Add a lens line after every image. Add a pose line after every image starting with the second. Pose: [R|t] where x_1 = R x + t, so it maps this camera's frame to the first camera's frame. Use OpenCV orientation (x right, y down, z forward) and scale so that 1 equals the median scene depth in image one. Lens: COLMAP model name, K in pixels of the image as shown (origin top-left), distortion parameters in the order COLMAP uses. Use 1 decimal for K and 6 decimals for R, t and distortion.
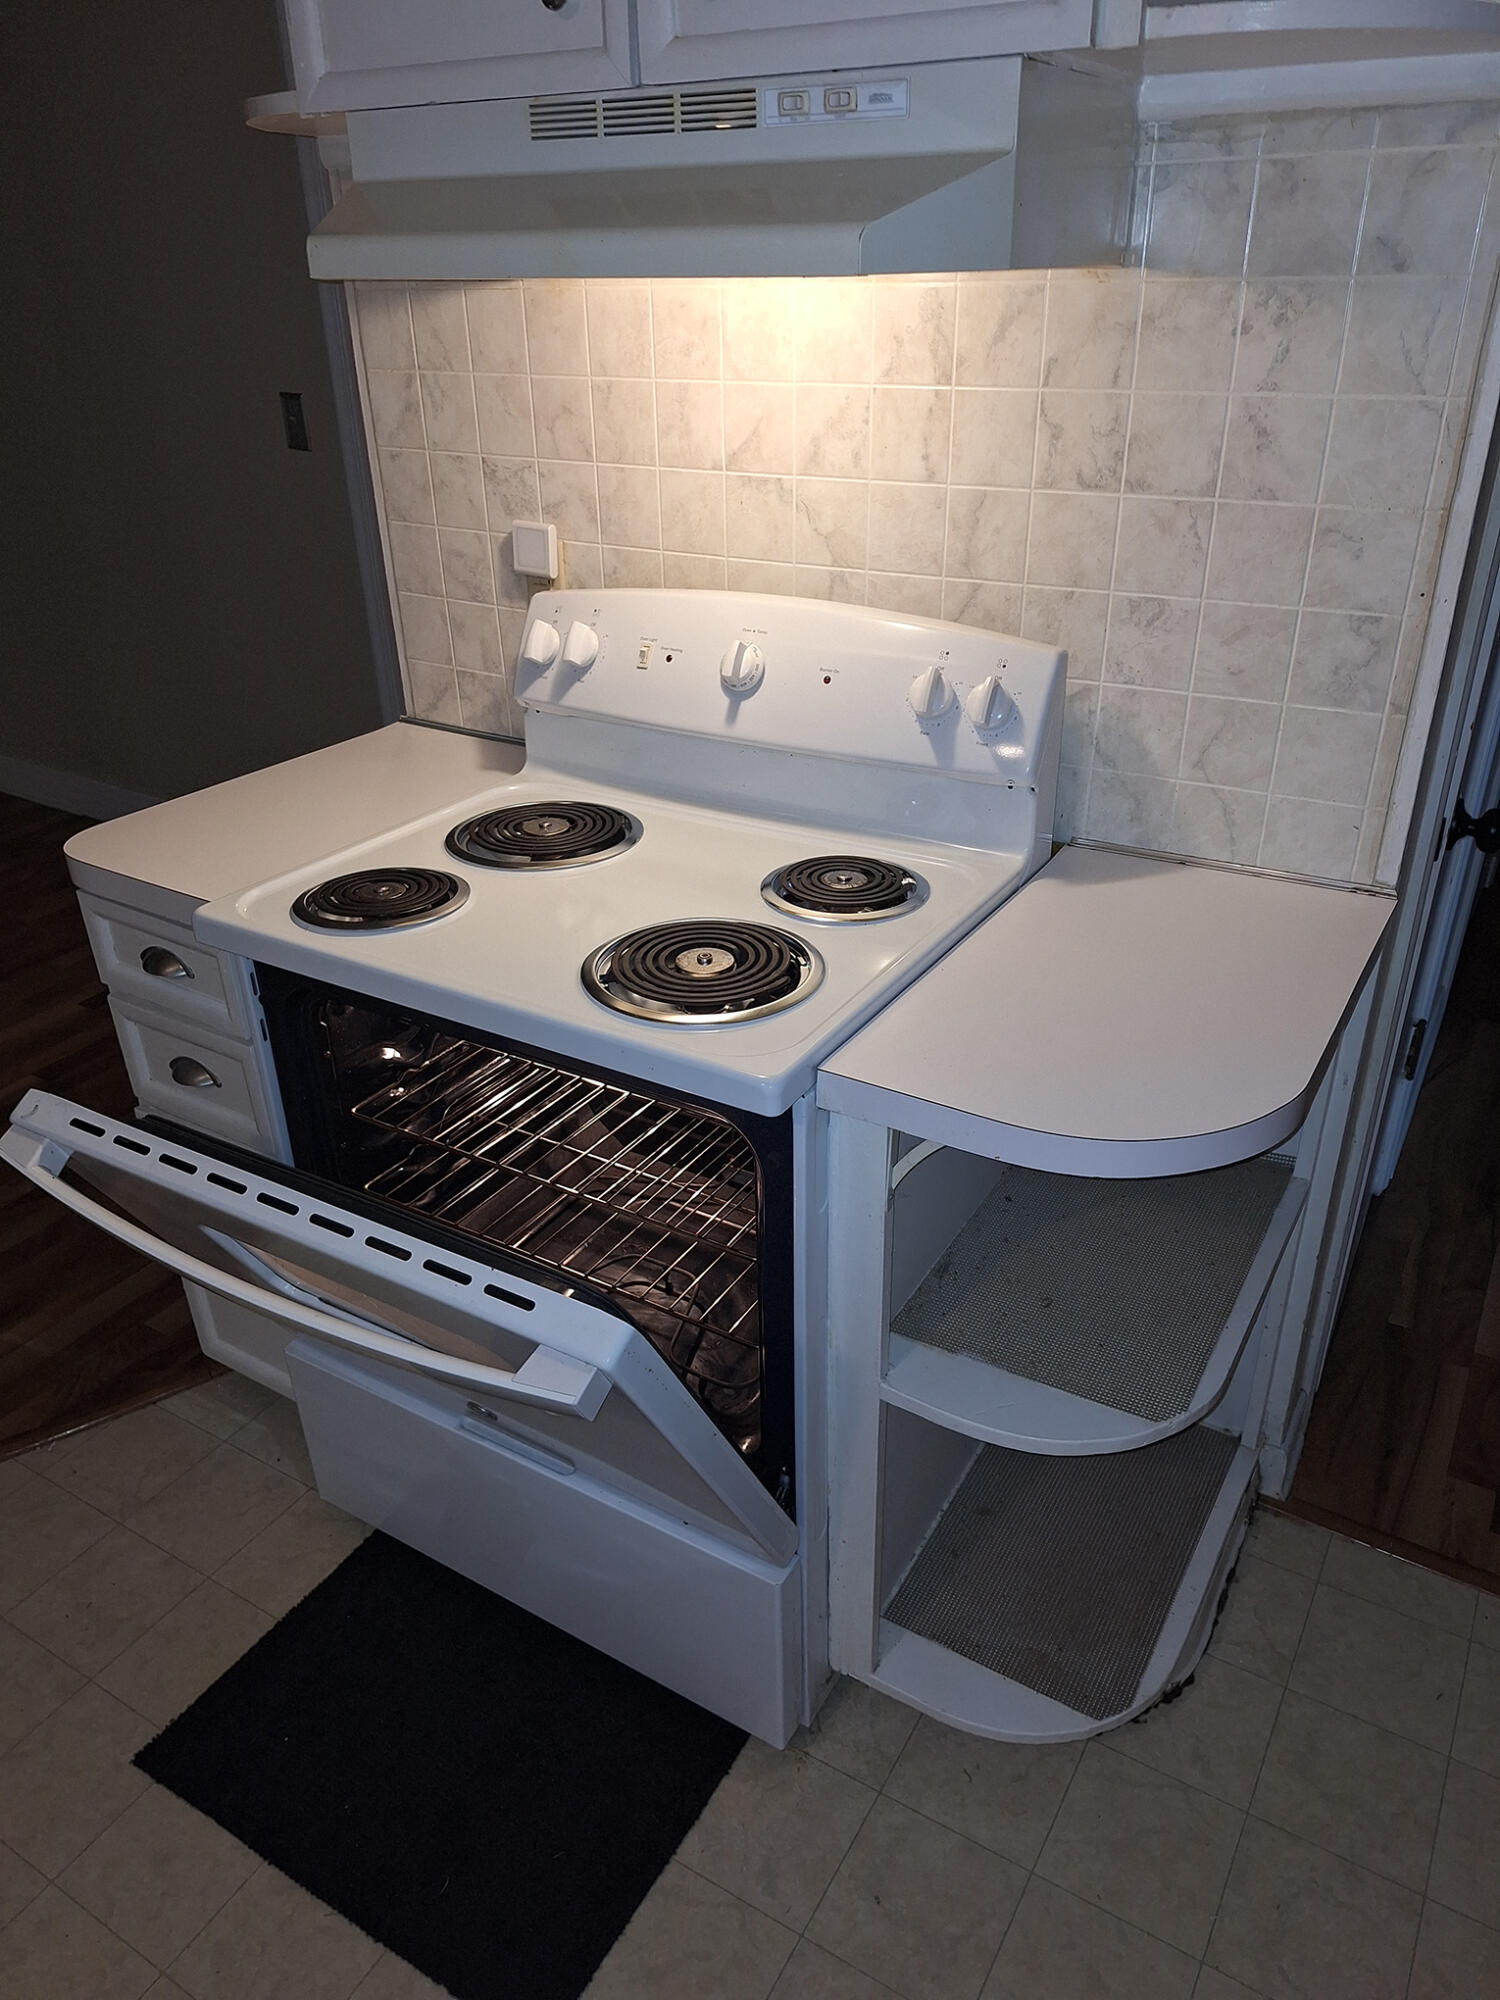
lens RADIAL K [[1393.1, 0, 762.0], [0, 1393.1, 1019.2], [0, 0, 1]] dist [0.012503, -0.010130]
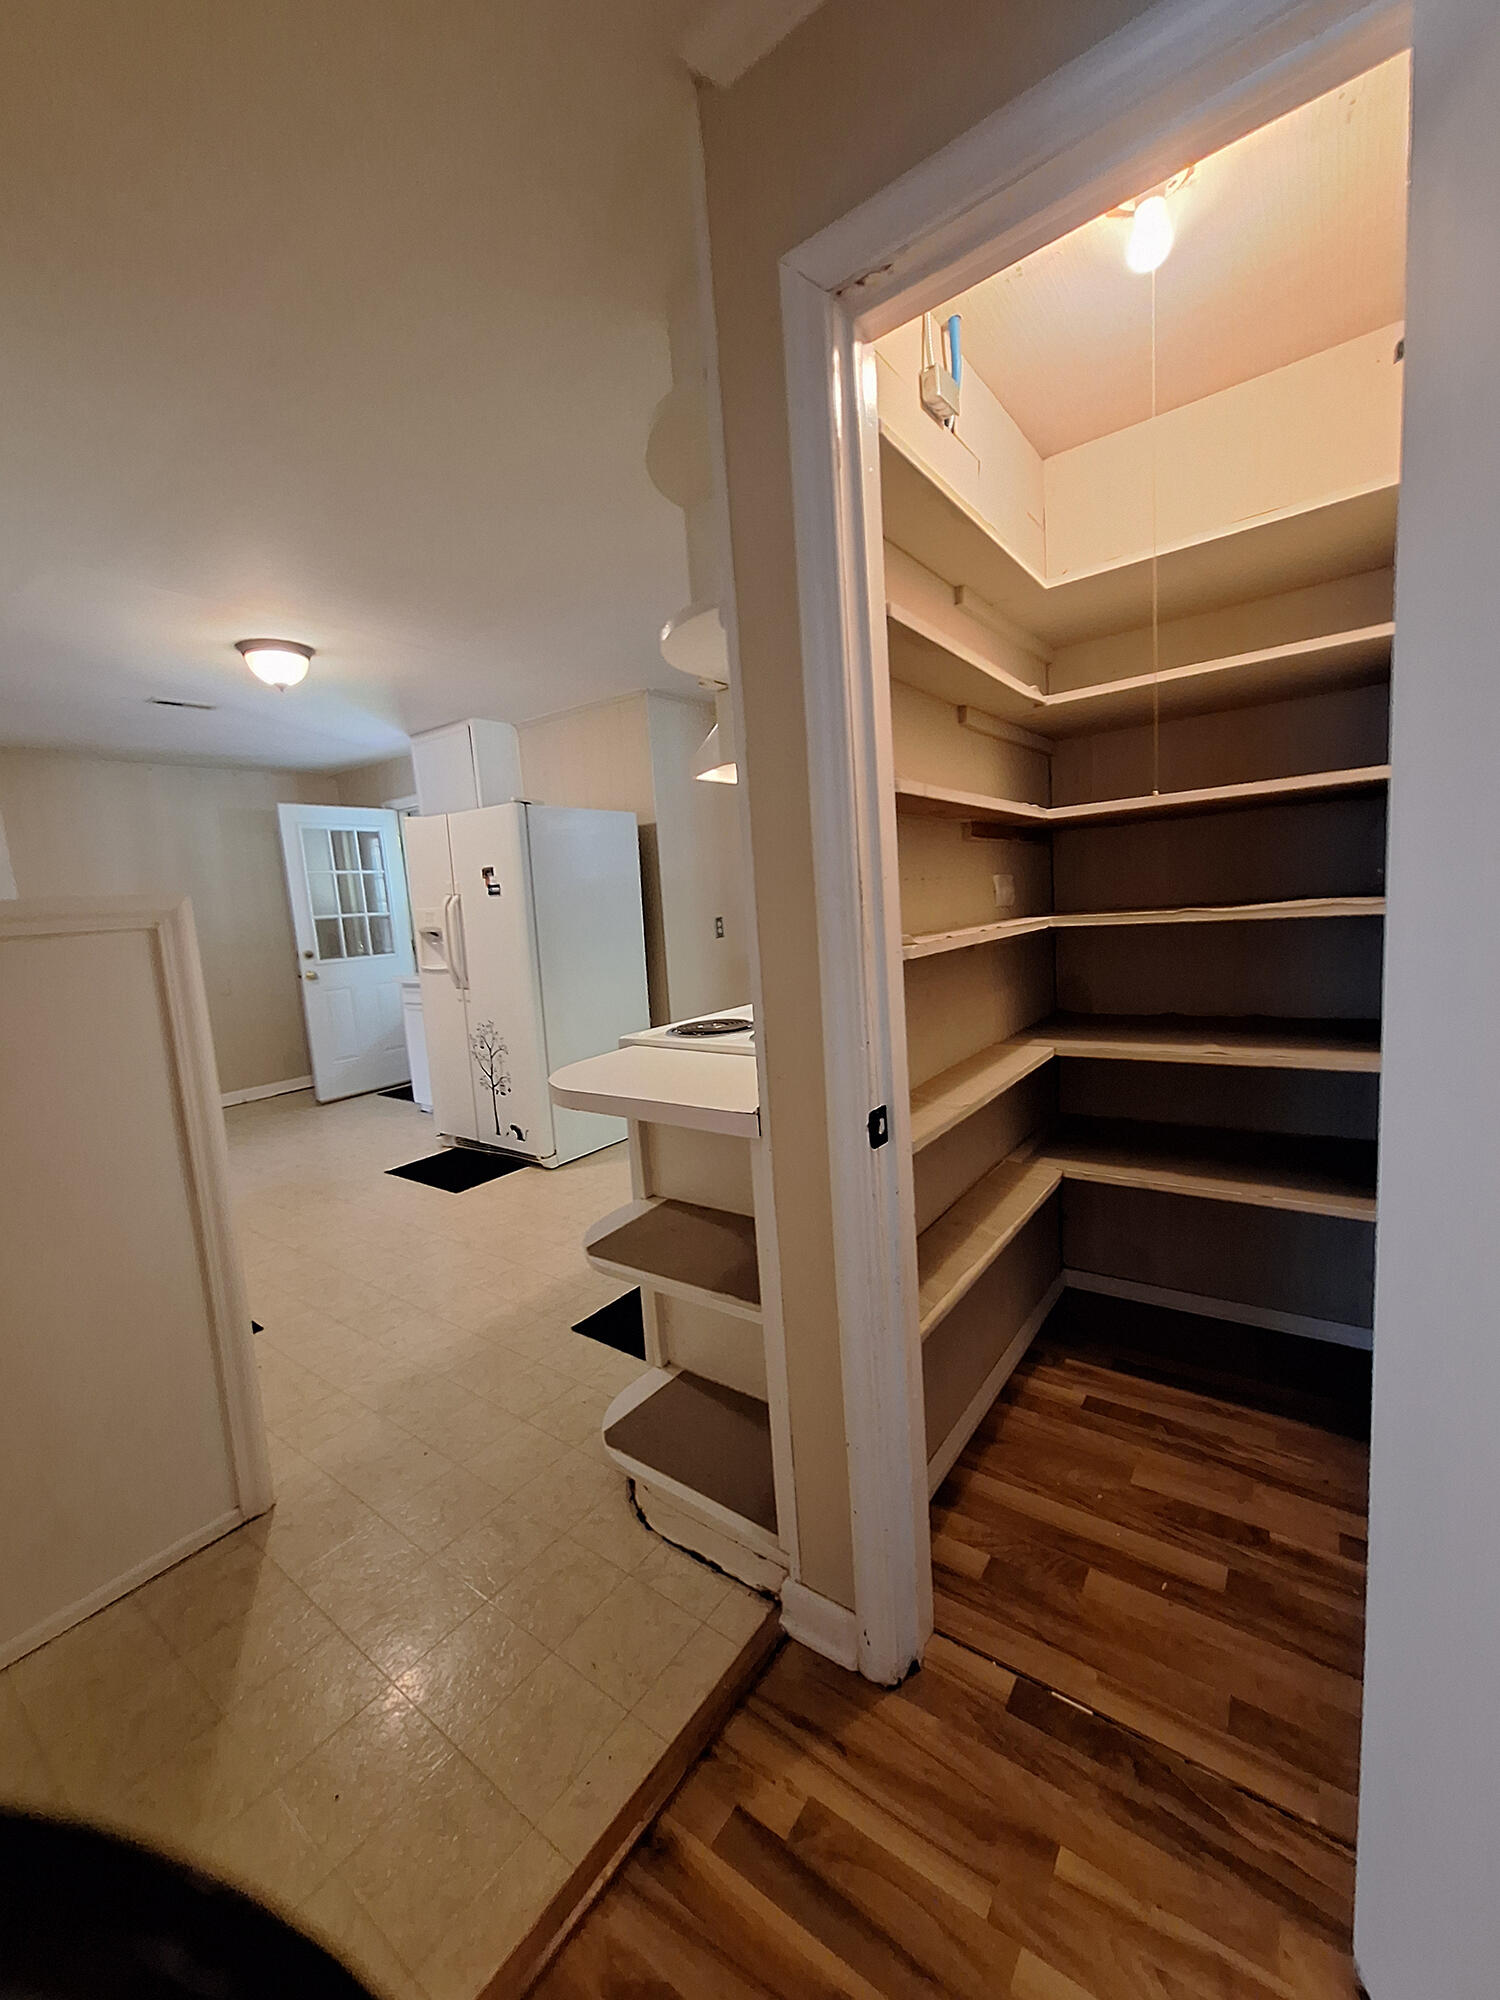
lens RADIAL K [[783.6, 0, 744.5], [0, 783.6, 998.1], [0, 0, 1]] dist [-0.001376, 0.001010]
pose [[-0.090102, 0.150072, -0.984561, 1.200744], [-0.413400, 0.893757, 0.174064, -0.316878], [0.906081, 0.422701, -0.018490, 0.923871]]
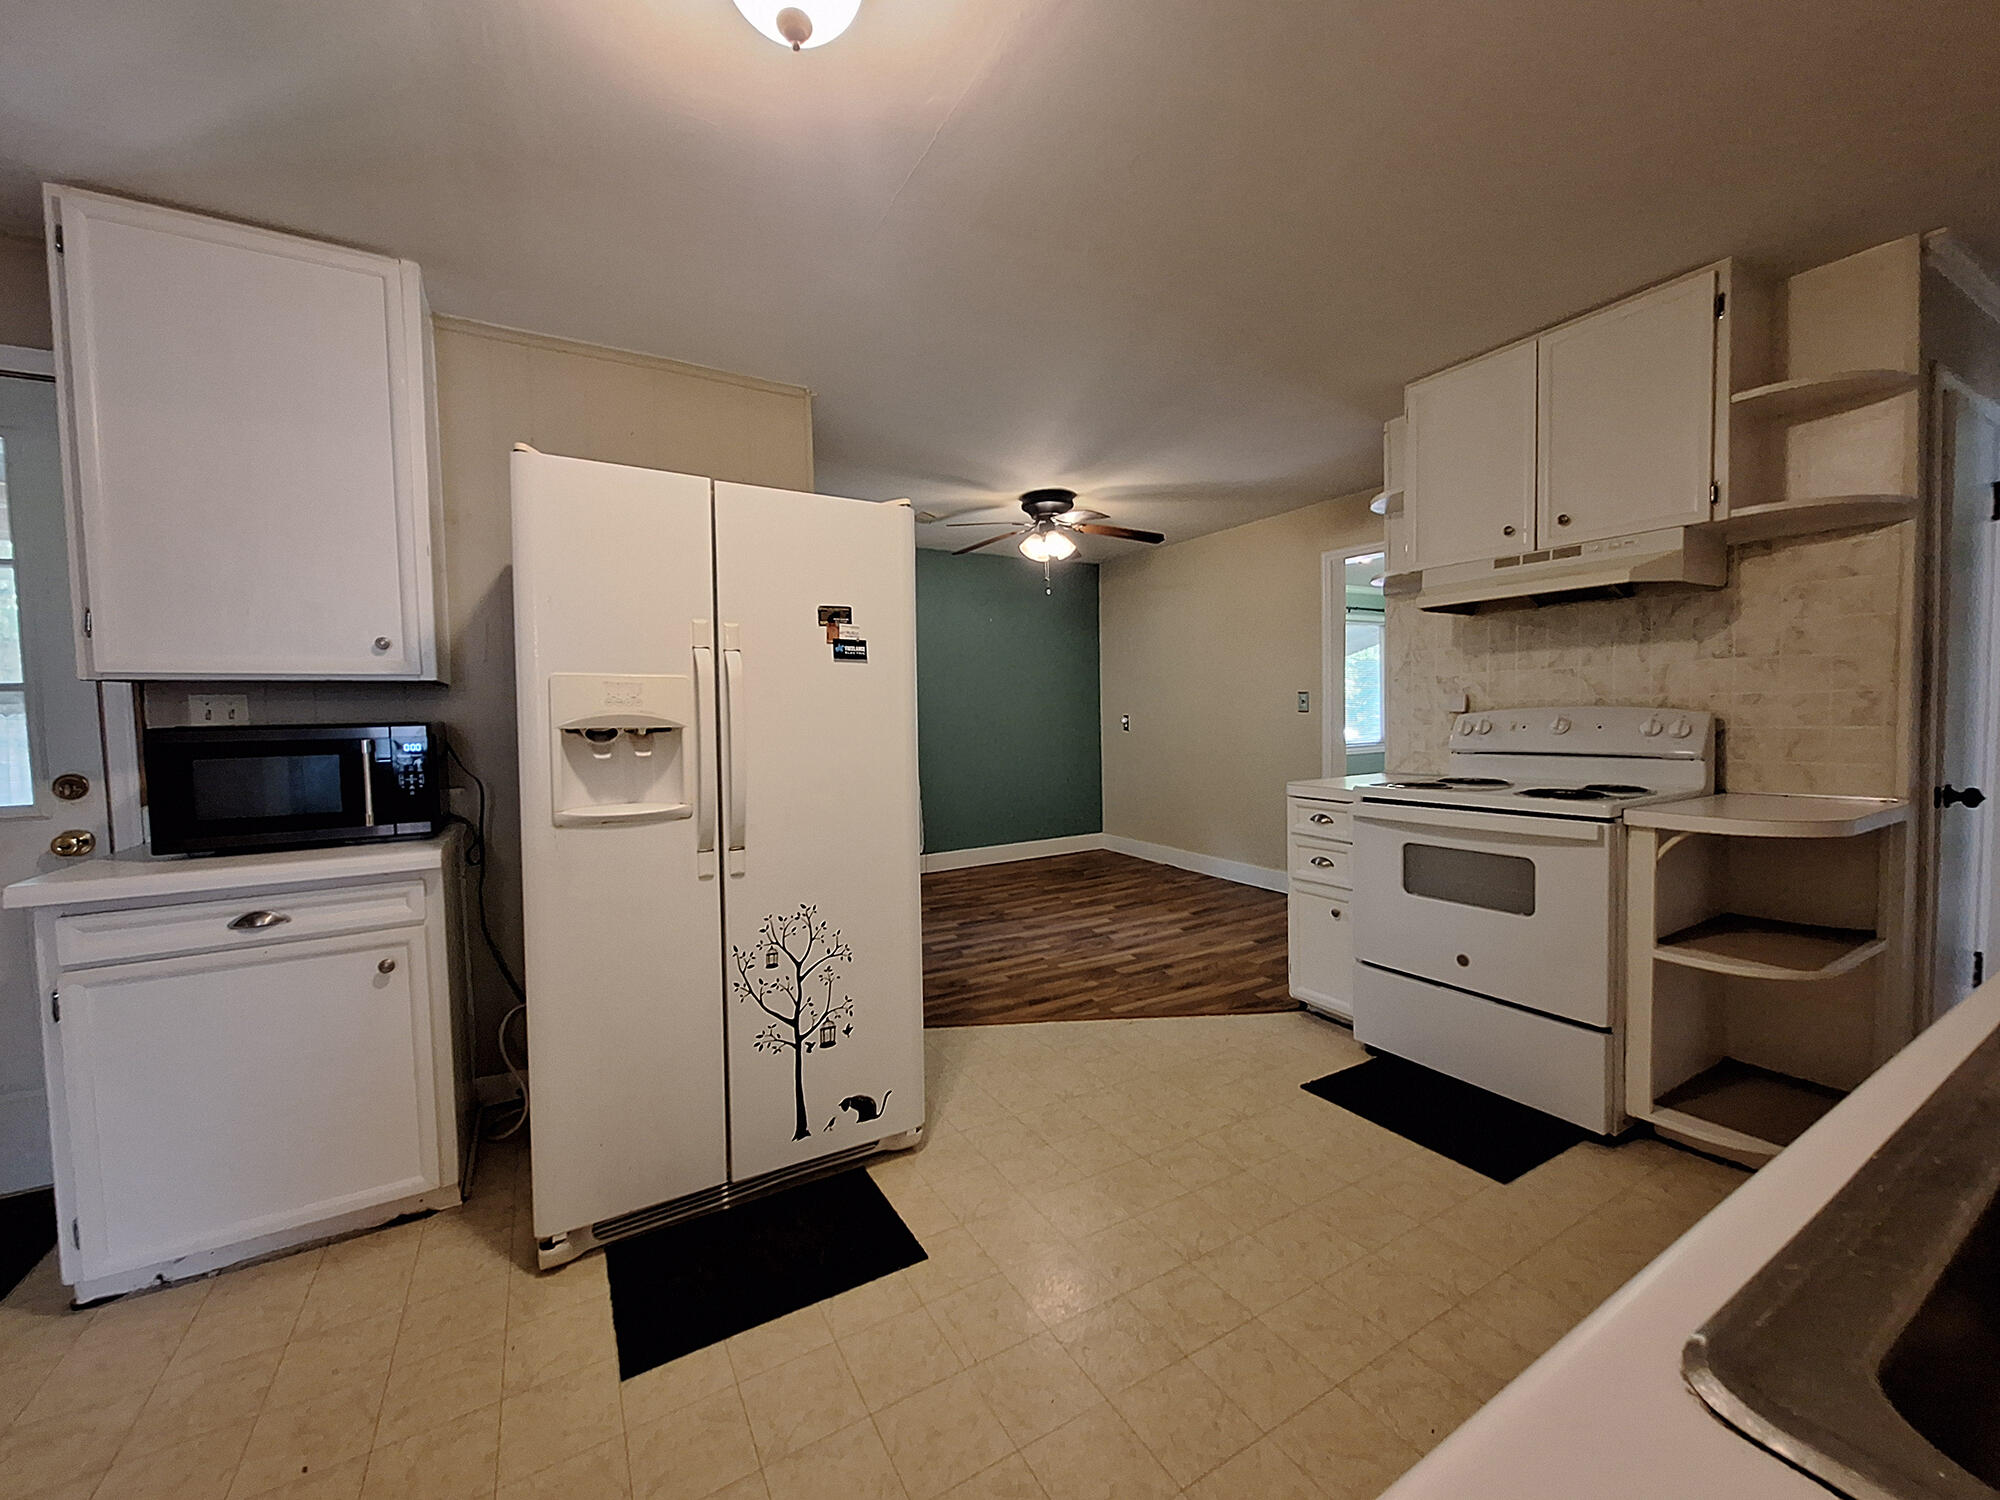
lens RADIAL K [[783.6, 0, 997.0], [0, 783.6, 748.4], [0, 0, 1]] dist [-0.001376, 0.001010]
pose [[0.875002, 0.020441, -0.483687, -0.256362], [-0.224805, 0.902013, -0.368559, 0.657179], [0.428758, 0.431225, 0.793859, -0.751538]]
